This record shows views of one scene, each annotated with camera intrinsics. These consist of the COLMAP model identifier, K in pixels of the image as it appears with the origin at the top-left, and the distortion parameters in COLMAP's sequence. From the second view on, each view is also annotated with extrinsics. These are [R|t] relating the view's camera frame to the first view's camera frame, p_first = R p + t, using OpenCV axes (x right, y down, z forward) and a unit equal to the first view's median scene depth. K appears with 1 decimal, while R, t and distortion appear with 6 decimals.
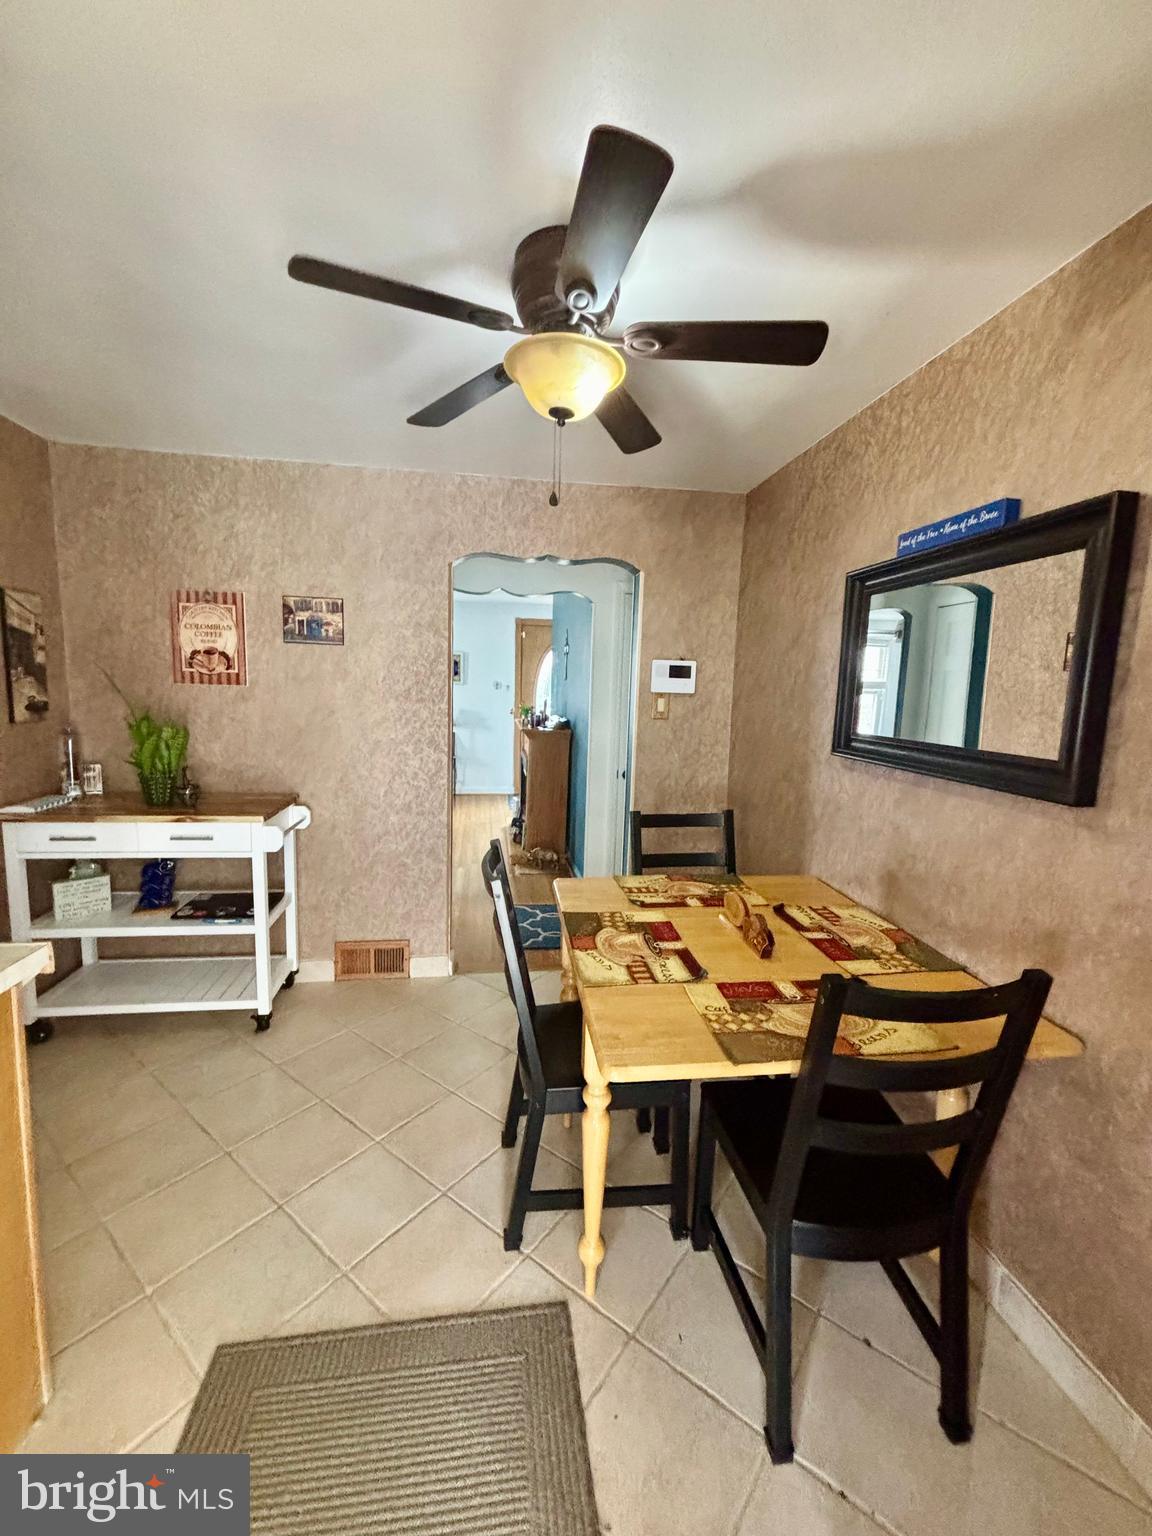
lens RADIAL K [[615.2, 0, 576.4], [0, 615.2, 763.8], [0, 0, 1]] dist [-0.003265, 0.000006]
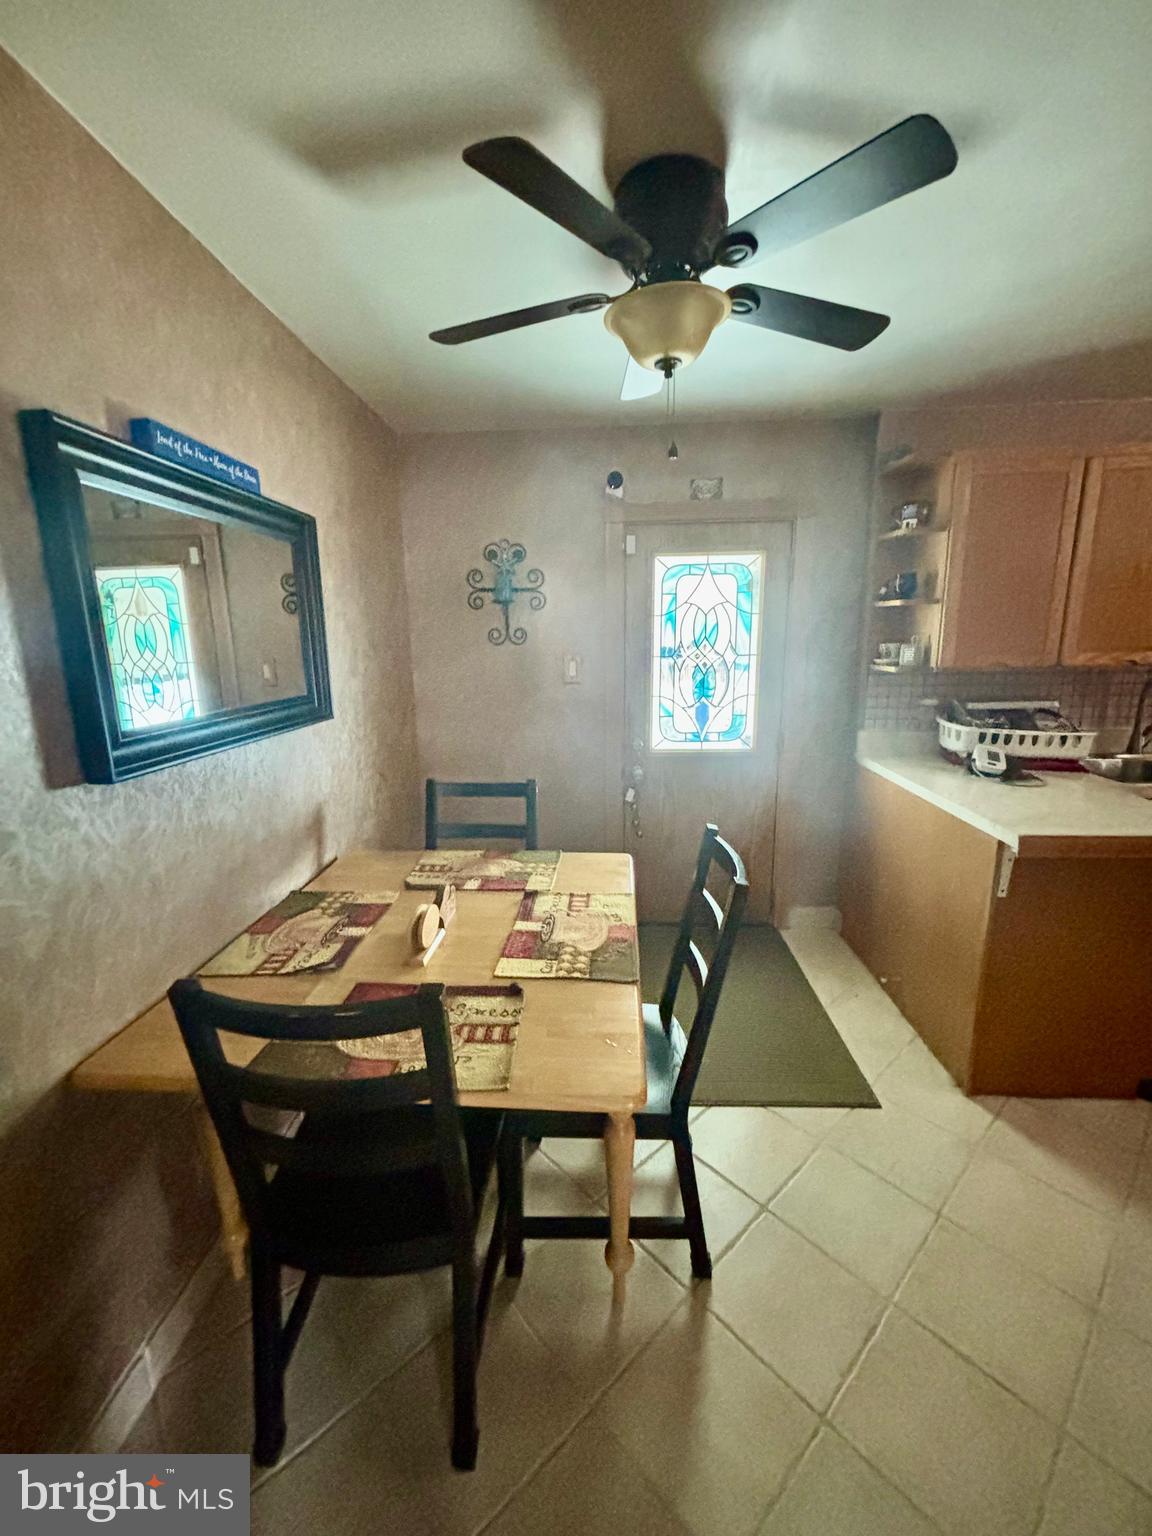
lens RADIAL K [[615.2, 0, 576.4], [0, 615.2, 763.8], [0, 0, 1]] dist [-0.003265, 0.000006]
pose [[-0.982003, -0.049434, 0.182281, -0.076255], [0.013731, 0.943898, 0.329952, -0.247075], [-0.188365, 0.326517, -0.926232, 1.768037]]
